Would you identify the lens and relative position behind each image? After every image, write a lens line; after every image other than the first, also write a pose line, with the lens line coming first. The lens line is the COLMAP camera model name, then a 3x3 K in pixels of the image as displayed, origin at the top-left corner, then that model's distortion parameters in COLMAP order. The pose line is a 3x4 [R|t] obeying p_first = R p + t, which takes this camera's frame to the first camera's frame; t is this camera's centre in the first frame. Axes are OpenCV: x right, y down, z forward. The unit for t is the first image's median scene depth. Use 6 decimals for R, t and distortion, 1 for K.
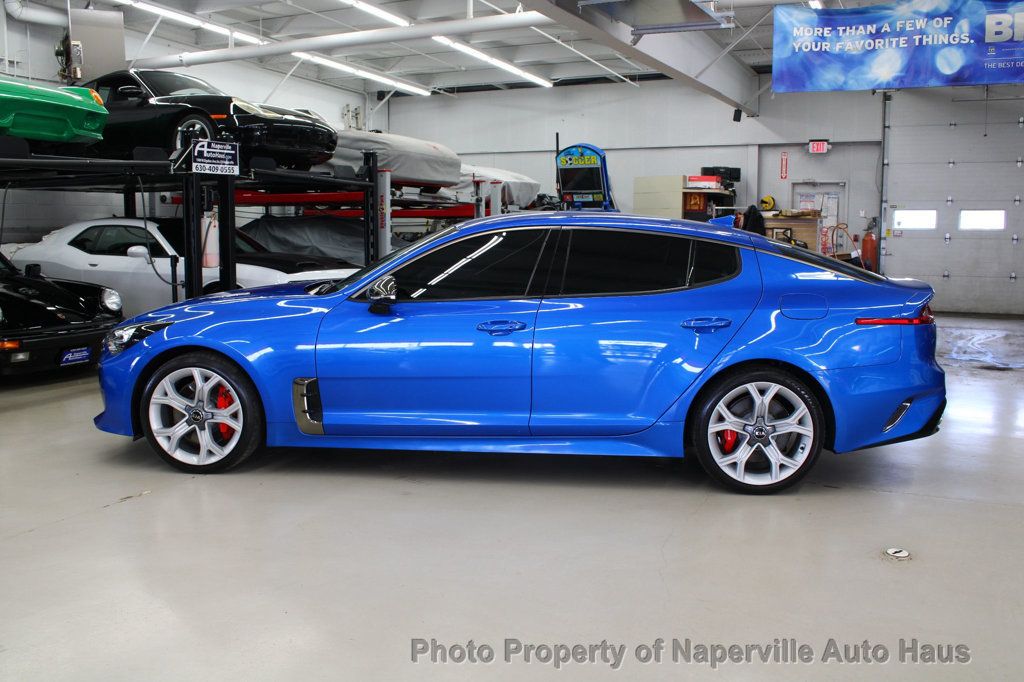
lens RADIAL K [[970.0, 0, 512.0], [0, 970.0, 341.0], [0, 0, 1]] dist [-0.140863, 0.129394]
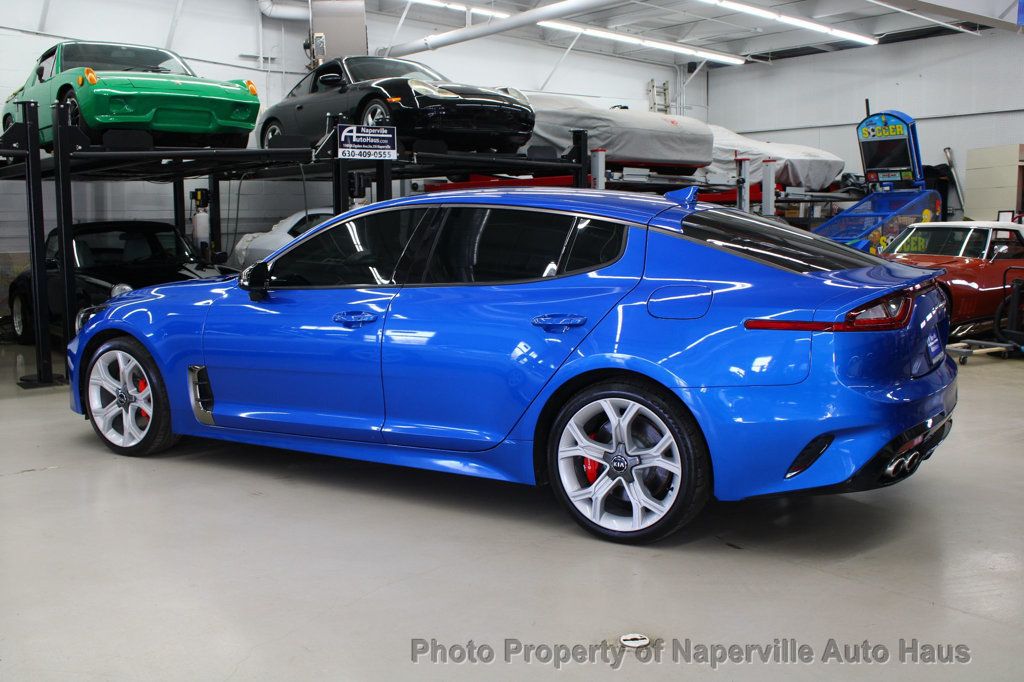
lens RADIAL K [[1061.0, 0, 512.0], [0, 1061.0, 341.0], [0, 0, 1]] dist [-0.138827, 0.138396]
pose [[0.898013, 0.036559, -0.438447, 0.255346], [-0.037543, 0.999274, 0.006430, -0.002569], [0.438364, 0.010687, 0.898734, 0.090002]]
